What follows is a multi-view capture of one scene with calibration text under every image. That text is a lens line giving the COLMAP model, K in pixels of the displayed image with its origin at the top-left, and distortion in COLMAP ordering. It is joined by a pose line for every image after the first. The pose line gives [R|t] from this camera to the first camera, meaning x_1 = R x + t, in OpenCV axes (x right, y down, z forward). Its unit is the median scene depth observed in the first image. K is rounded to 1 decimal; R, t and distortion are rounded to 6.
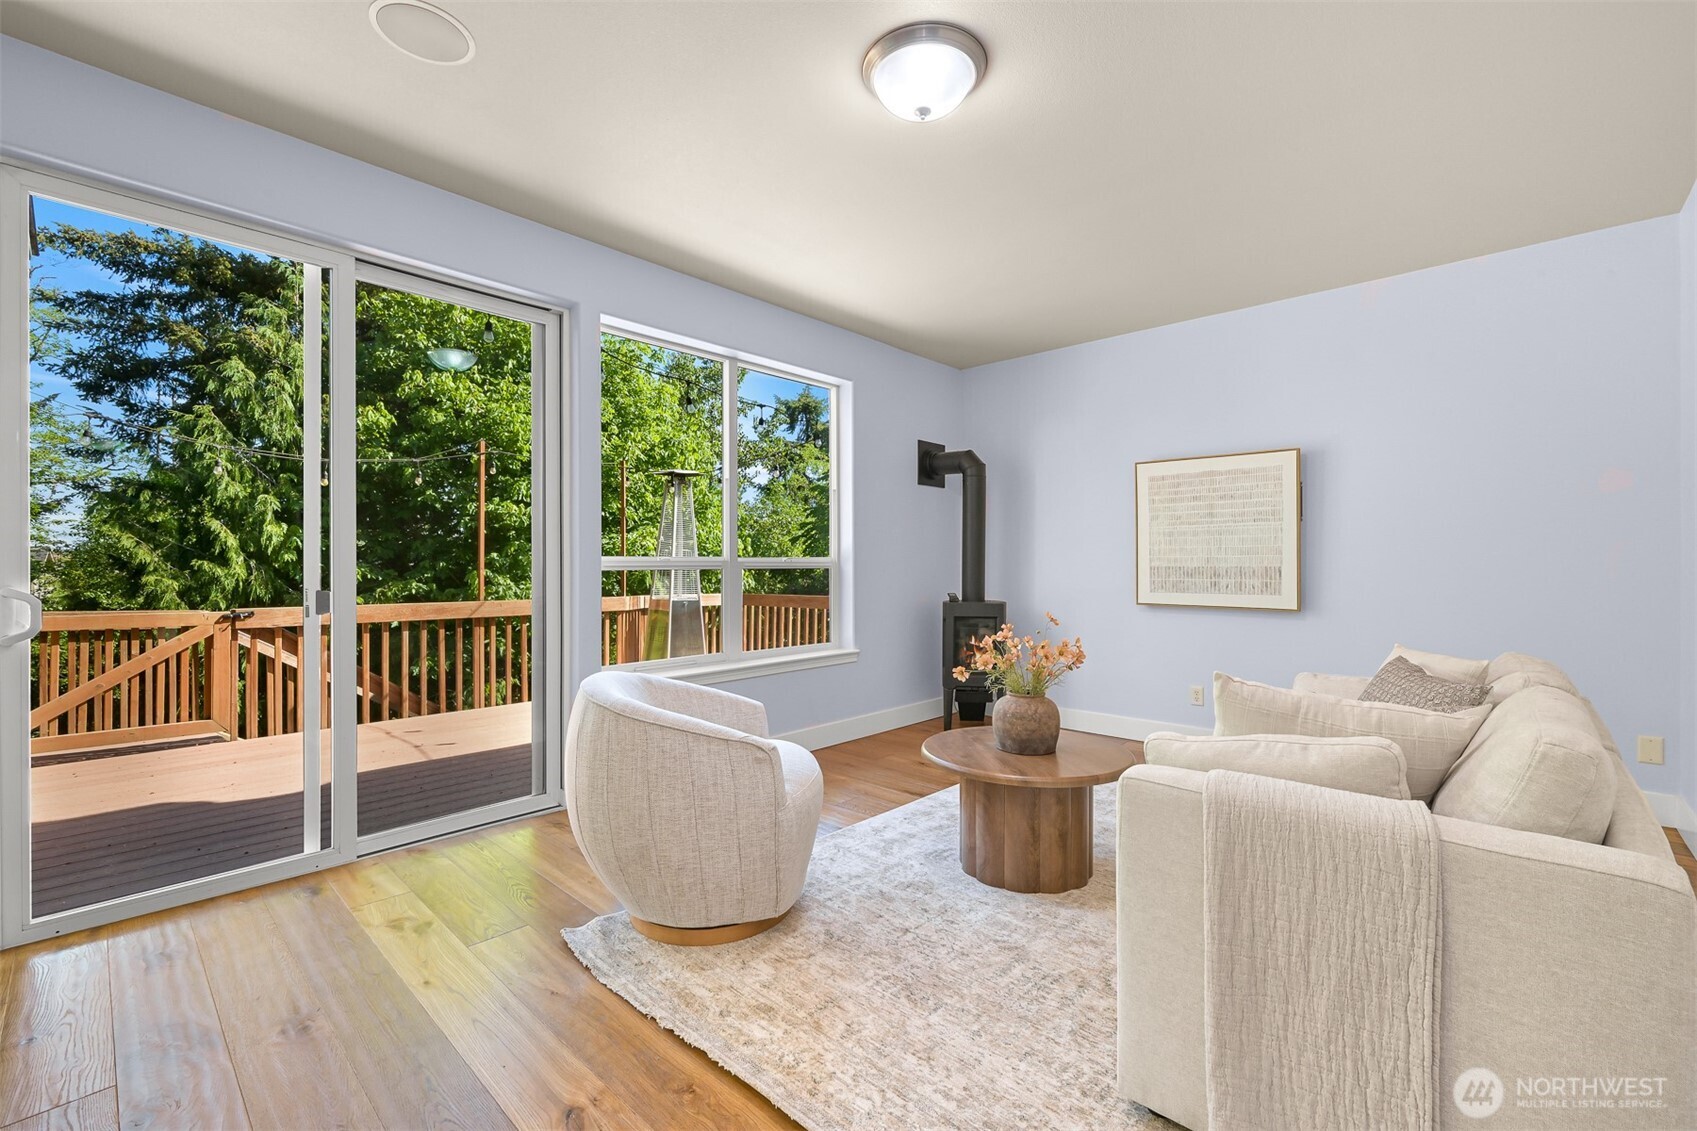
lens RADIAL K [[715.2, 0, 850.1], [0, 715.2, 562.0], [0, 0, 1]] dist [-0.004653, -0.000307]
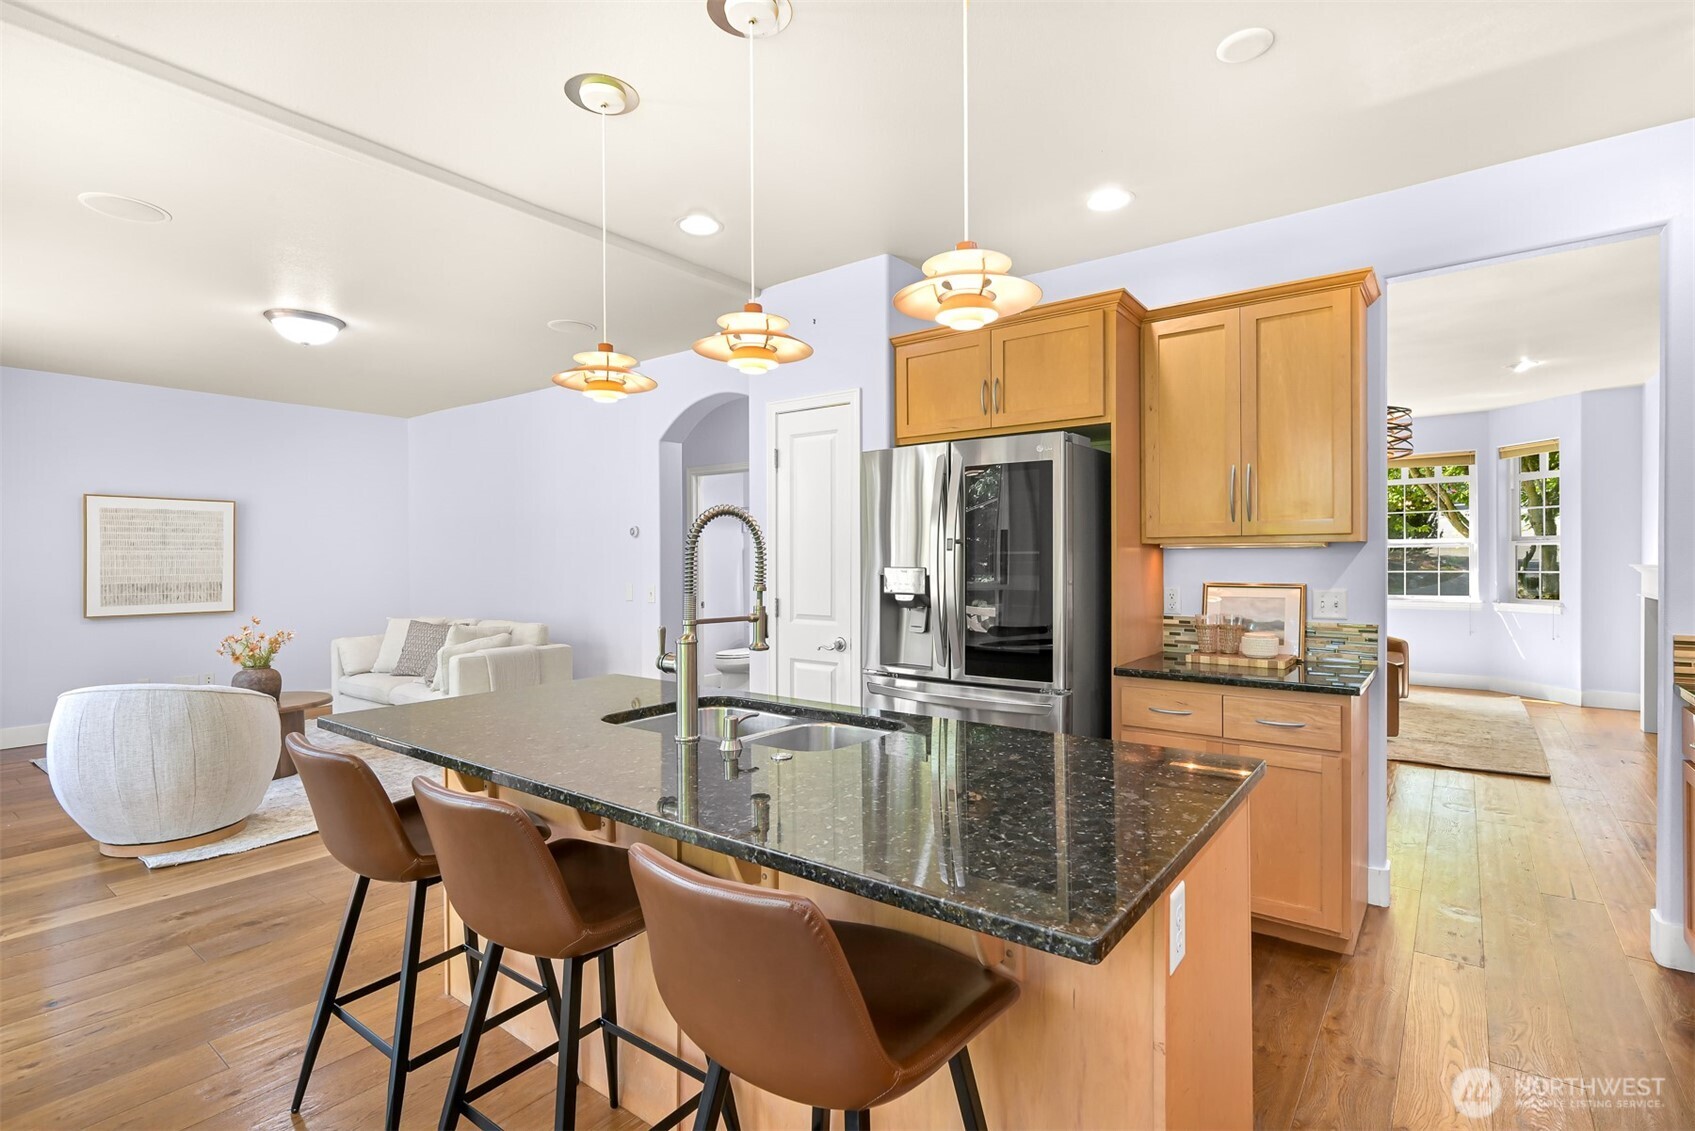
lens RADIAL K [[839.0, 0, 847.8], [0, 839.0, 560.1], [0, 0, 1]] dist [-0.002776, 0.000062]
pose [[-0.096679, -0.004218, 0.995307, -1.051432], [0.003492, 0.999983, 0.004577, -0.035278], [-0.995309, 0.003918, -0.096663, -0.082711]]
